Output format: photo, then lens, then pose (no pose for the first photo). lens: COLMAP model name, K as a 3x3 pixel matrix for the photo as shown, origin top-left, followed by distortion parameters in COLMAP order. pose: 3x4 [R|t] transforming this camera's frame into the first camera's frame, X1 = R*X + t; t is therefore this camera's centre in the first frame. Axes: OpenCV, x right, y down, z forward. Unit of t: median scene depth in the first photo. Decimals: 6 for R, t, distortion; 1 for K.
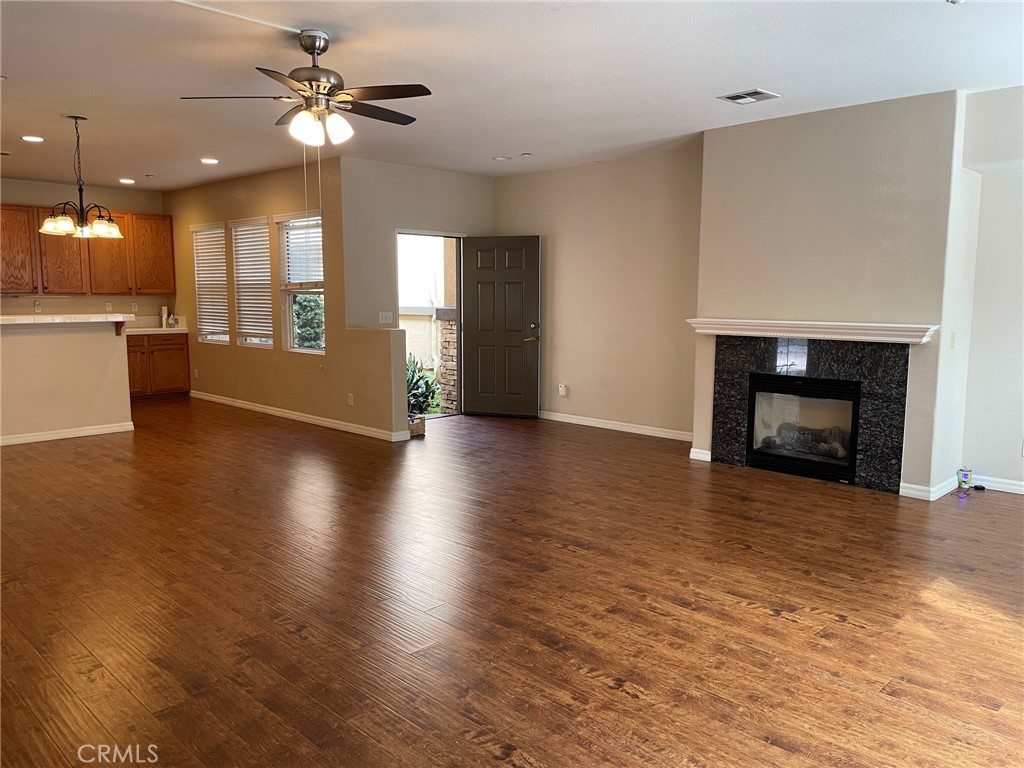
lens RADIAL K [[778.4, 0, 512.0], [0, 778.4, 384.0], [0, 0, 1]] dist [0.081372, -0.111339]
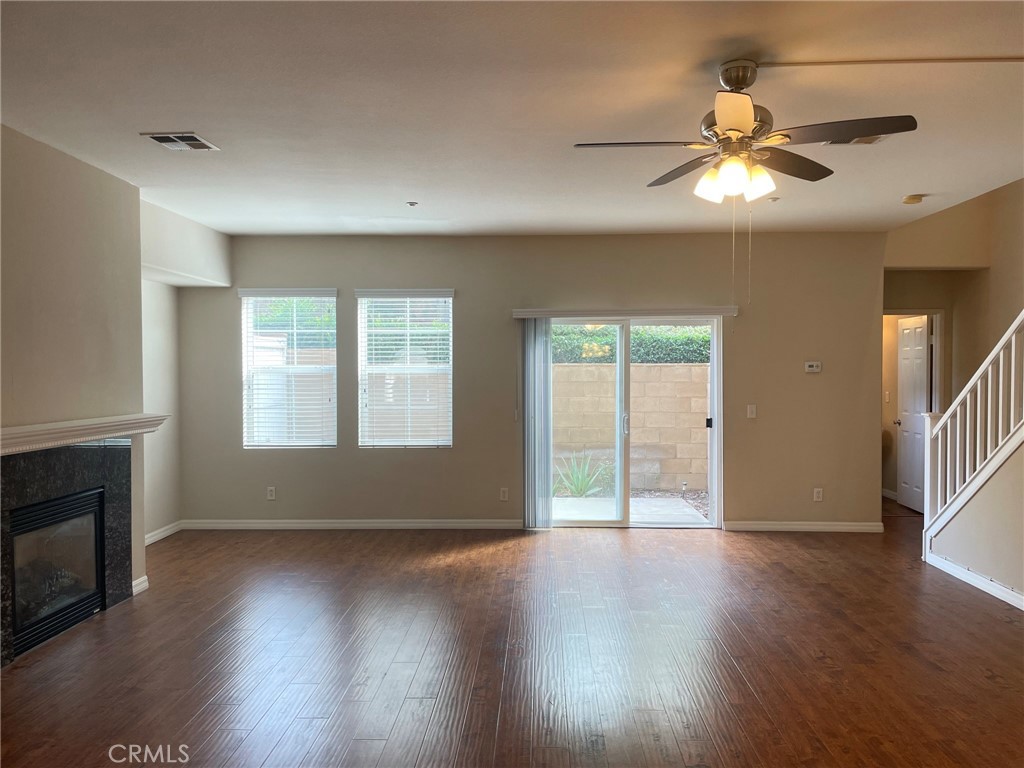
lens RADIAL K [[778.4, 0, 512.0], [0, 778.4, 384.0], [0, 0, 1]] dist [0.081372, -0.111339]
pose [[-0.682320, -0.017146, 0.730853, -0.720873], [0.085949, 0.990910, 0.103488, -0.243395], [-0.725984, 0.133428, -0.674644, 1.842057]]
